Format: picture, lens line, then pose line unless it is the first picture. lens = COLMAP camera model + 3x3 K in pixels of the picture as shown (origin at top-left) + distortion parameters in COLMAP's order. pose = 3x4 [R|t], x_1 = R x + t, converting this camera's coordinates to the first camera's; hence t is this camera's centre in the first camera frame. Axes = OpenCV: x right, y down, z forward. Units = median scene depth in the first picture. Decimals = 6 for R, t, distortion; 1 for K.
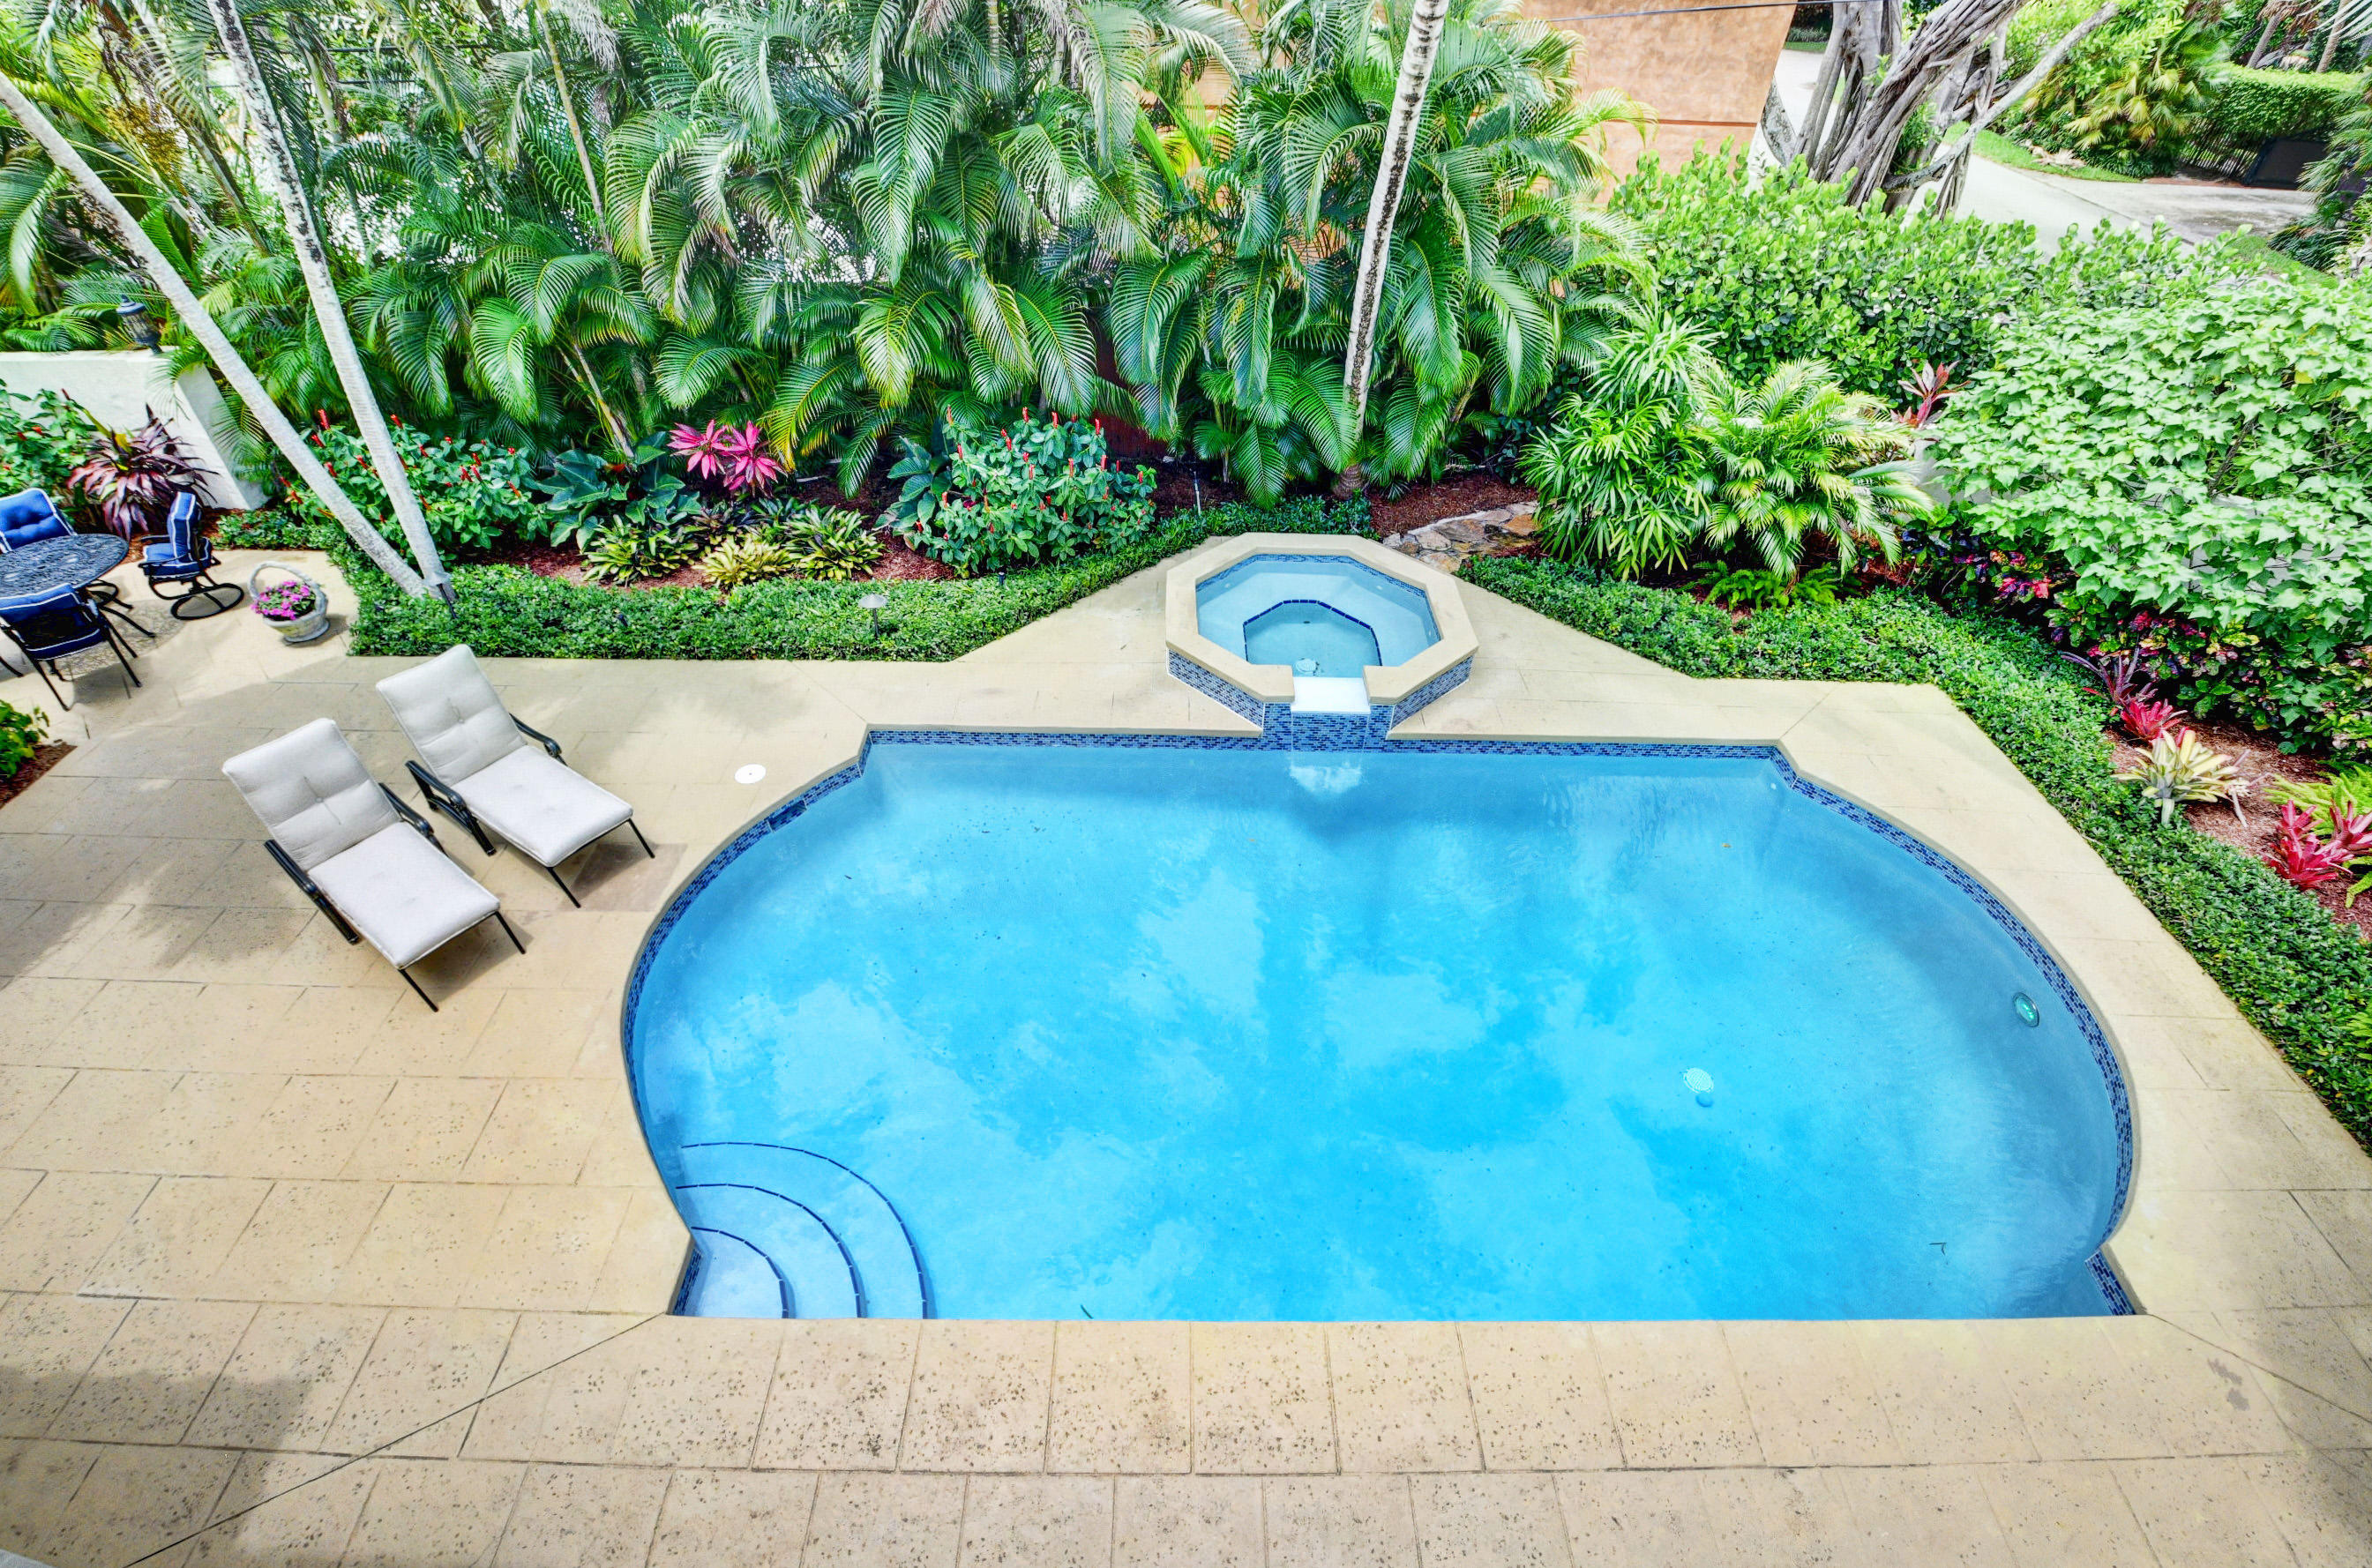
lens RADIAL K [[1055.5, 0, 1172.5], [0, 1055.5, 792.0], [0, 0, 1]] dist [-0.016831, -0.005684]
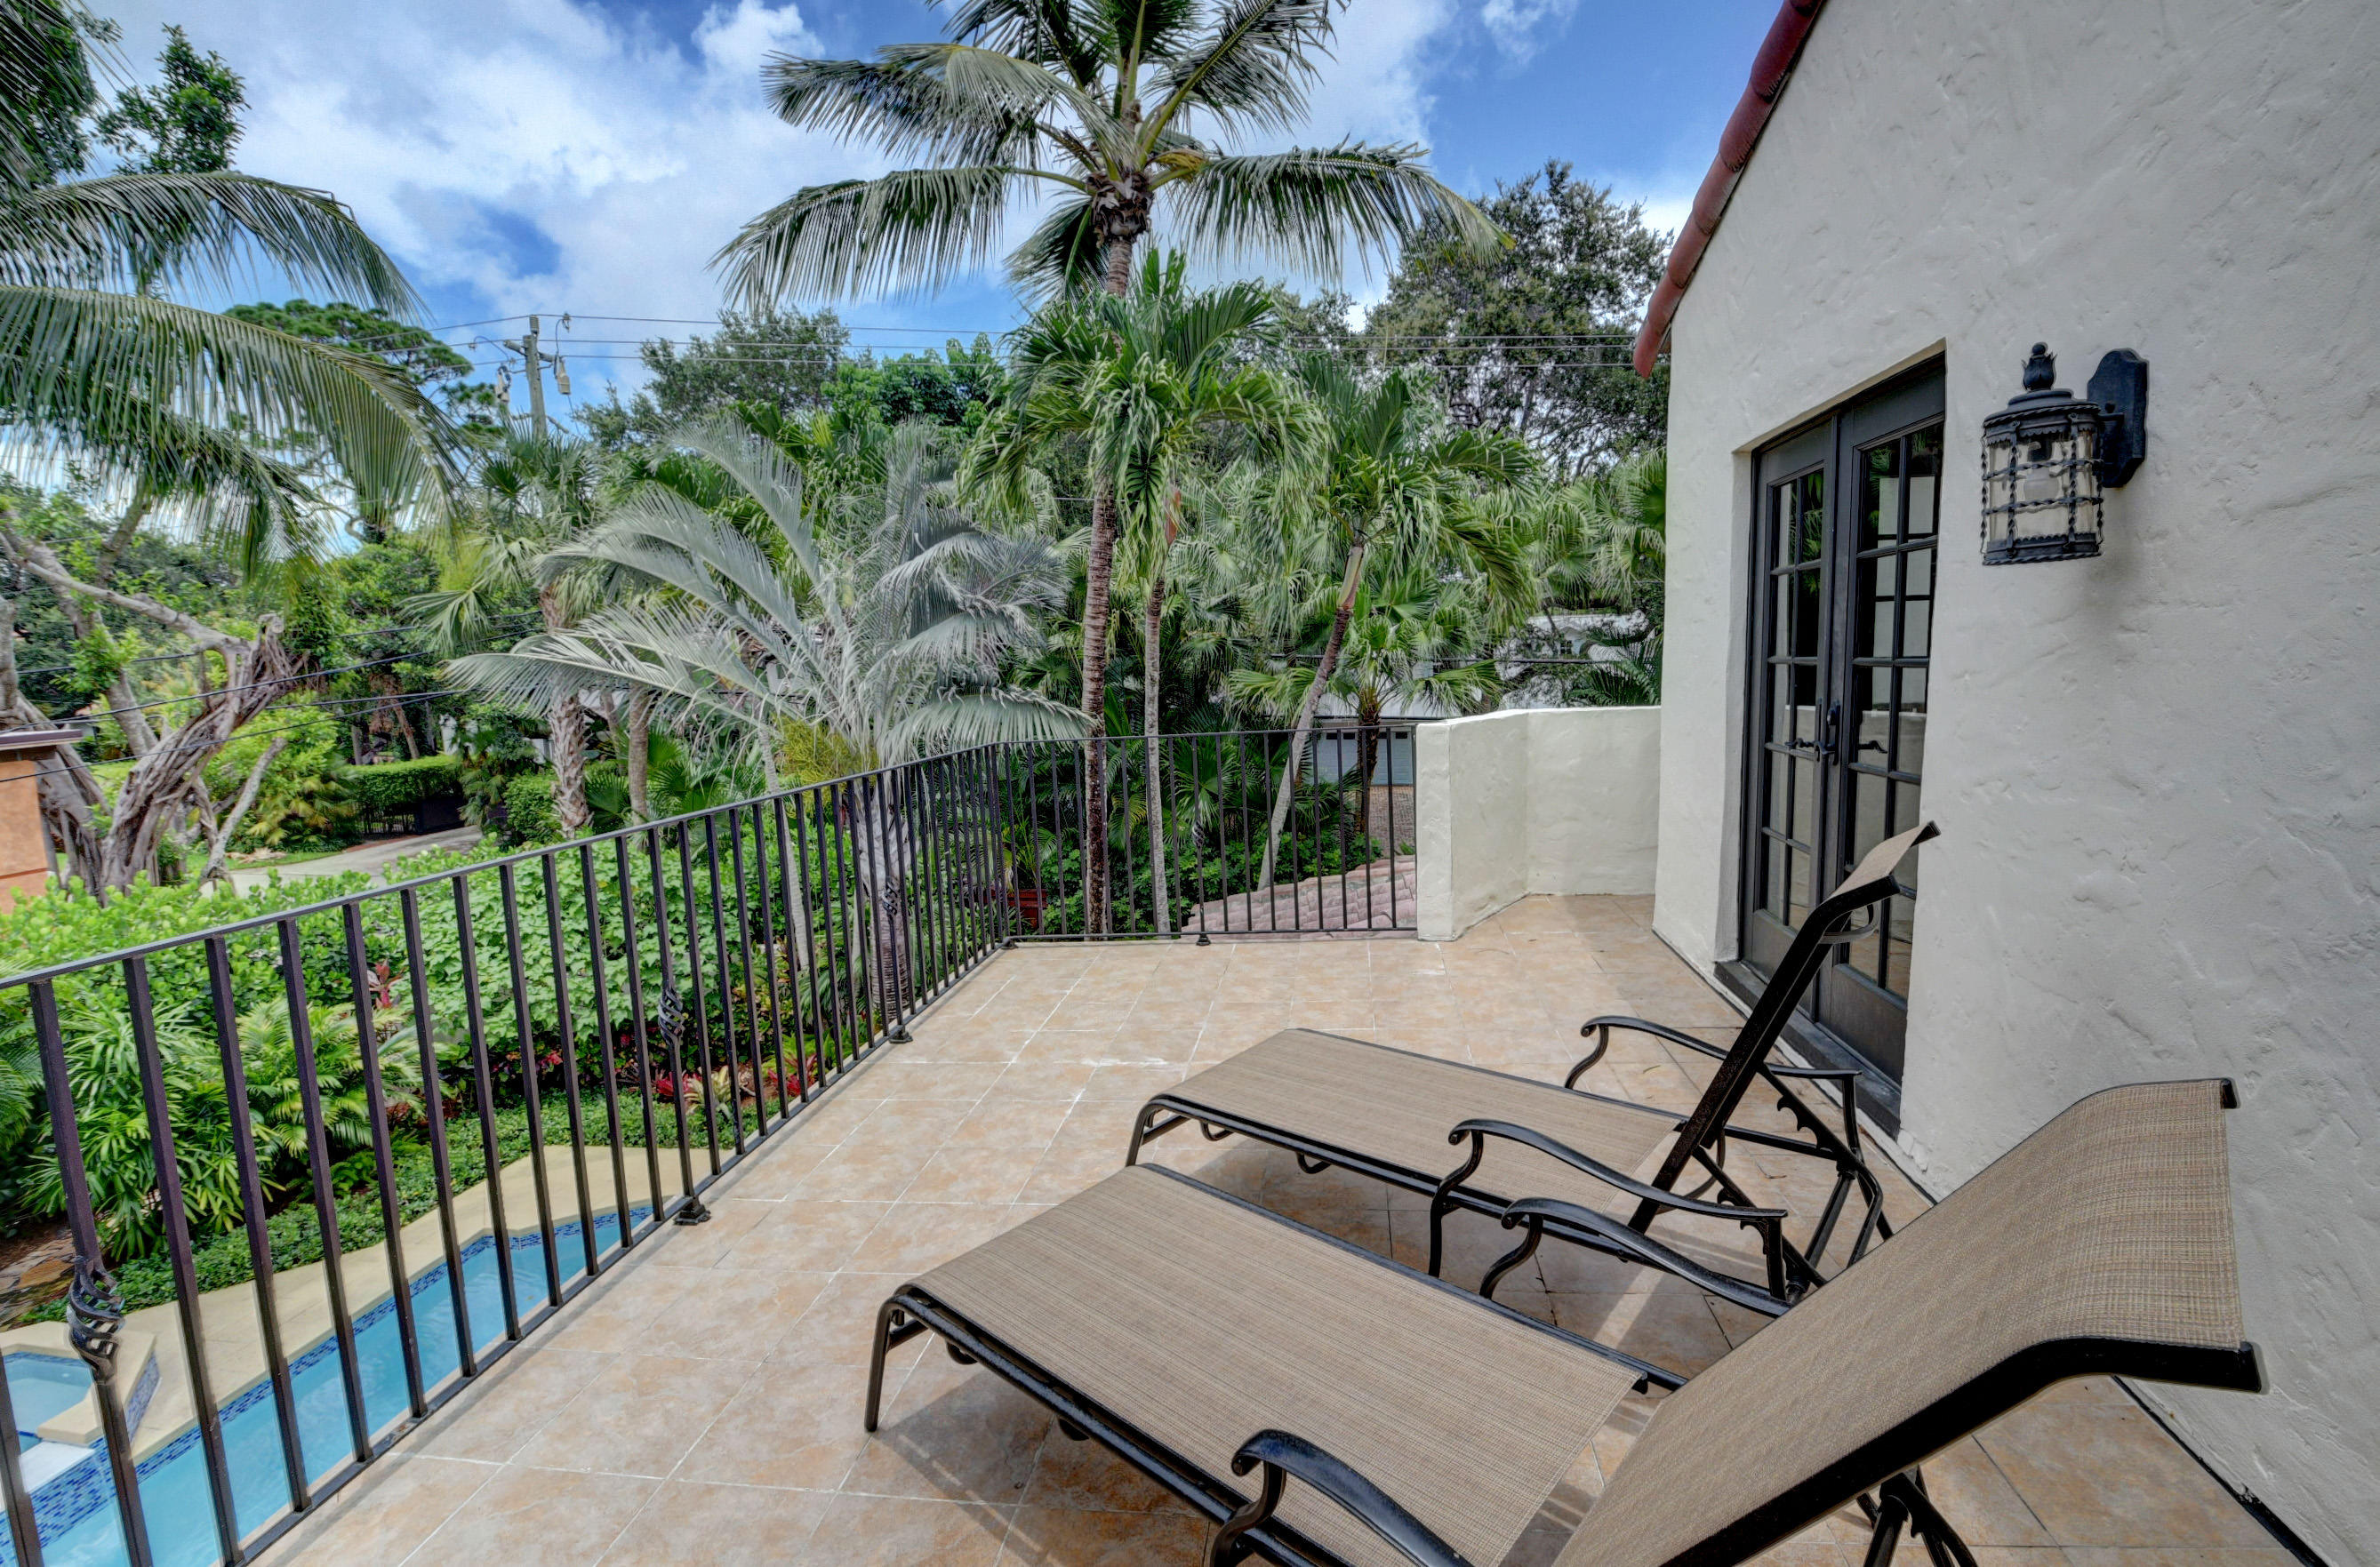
lens RADIAL K [[1059.1, 0, 1198.6], [0, 1059.1, 791.6], [0, 0, 1]] dist [-0.016831, -0.005684]
pose [[0.152821, -0.148413, 0.977046, -0.212143], [0.678070, 0.734976, 0.005584, 0.070861], [-0.718934, 0.661653, 0.212954, -0.093205]]
